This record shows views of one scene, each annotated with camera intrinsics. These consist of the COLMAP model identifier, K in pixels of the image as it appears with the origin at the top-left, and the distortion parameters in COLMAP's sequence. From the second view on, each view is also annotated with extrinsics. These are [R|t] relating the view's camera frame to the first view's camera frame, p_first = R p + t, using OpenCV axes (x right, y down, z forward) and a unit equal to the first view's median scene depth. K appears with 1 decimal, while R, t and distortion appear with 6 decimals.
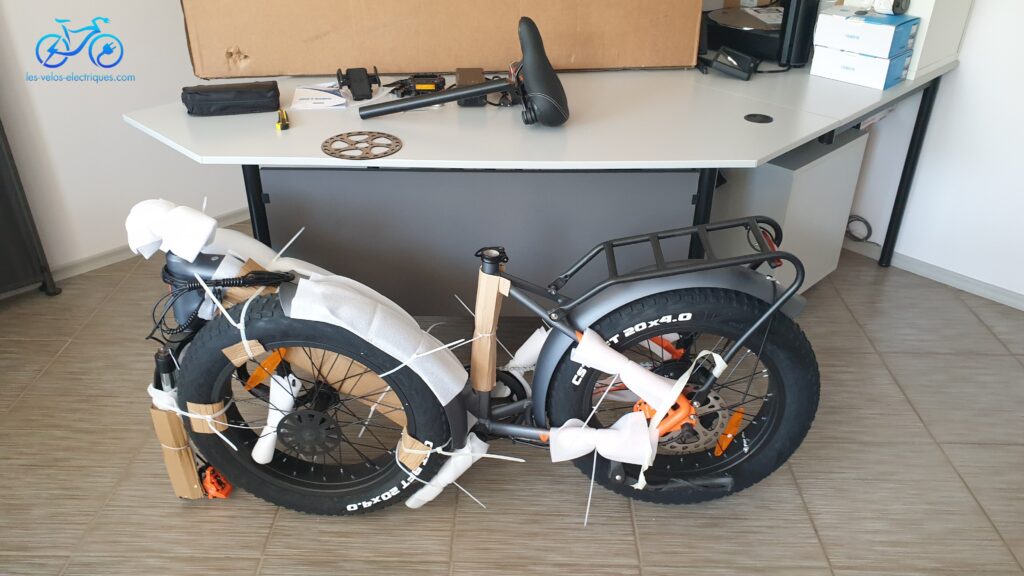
lens RADIAL K [[717.4, 0, 512.0], [0, 717.4, 288.0], [0, 0, 1]] dist [0.011269, -0.000172]
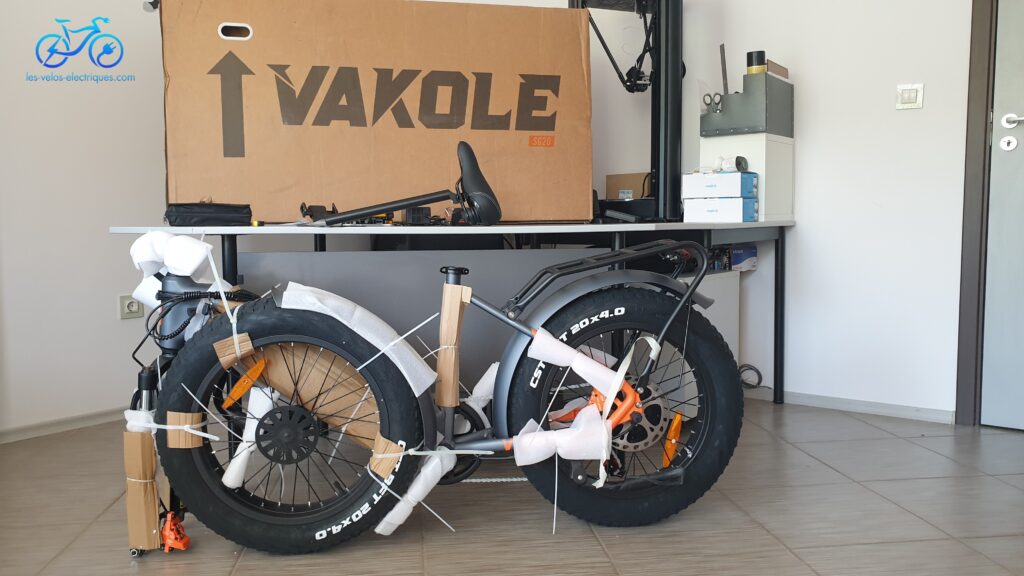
lens RADIAL K [[732.4, 0, 509.0], [0, 732.4, 325.4], [0, 0, 1]] dist [-0.010272, -0.001600]
pose [[0.989139, -0.031687, 0.143529, -0.106103], [0.086644, 0.914491, -0.395220, 0.482824], [-0.118732, 0.403363, 0.907304, -0.063439]]
